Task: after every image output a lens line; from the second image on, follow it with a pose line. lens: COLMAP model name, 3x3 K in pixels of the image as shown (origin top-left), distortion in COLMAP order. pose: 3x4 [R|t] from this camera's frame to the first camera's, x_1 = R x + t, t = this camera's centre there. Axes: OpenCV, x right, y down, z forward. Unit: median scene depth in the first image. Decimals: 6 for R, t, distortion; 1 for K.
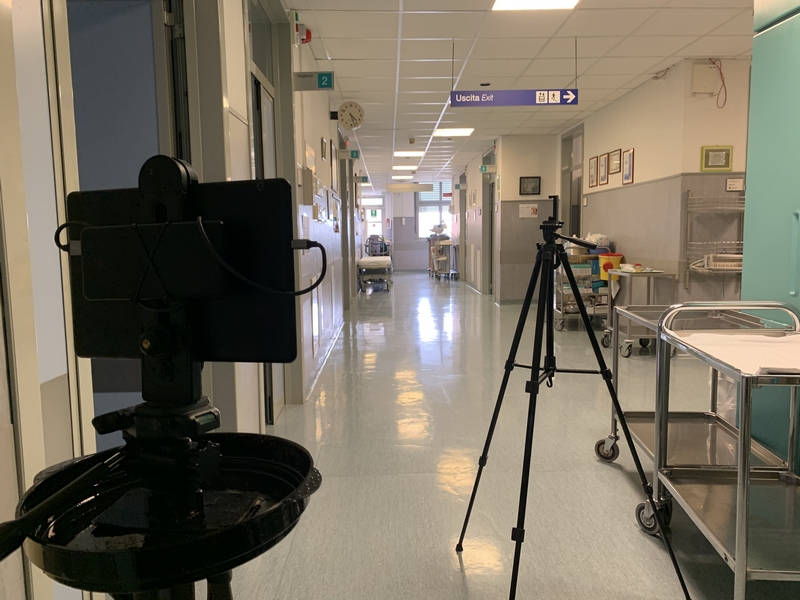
lens RADIAL K [[586.3, 0, 391.5], [0, 586.3, 296.5], [0, 0, 1]] dist [0.017492, -0.013042]
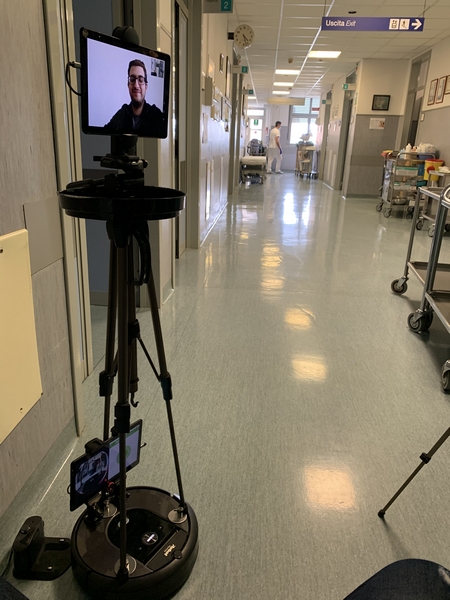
lens RADIAL K [[439.7, 0, 220.9], [0, 439.7, 290.4], [0, 0, 1]] dist [0.017492, -0.013042]
pose [[0.993327, 0.080110, -0.082971, 0.007998], [-0.060307, 0.973992, 0.218409, 0.039099], [0.098310, -0.211948, 0.972324, -0.097988]]
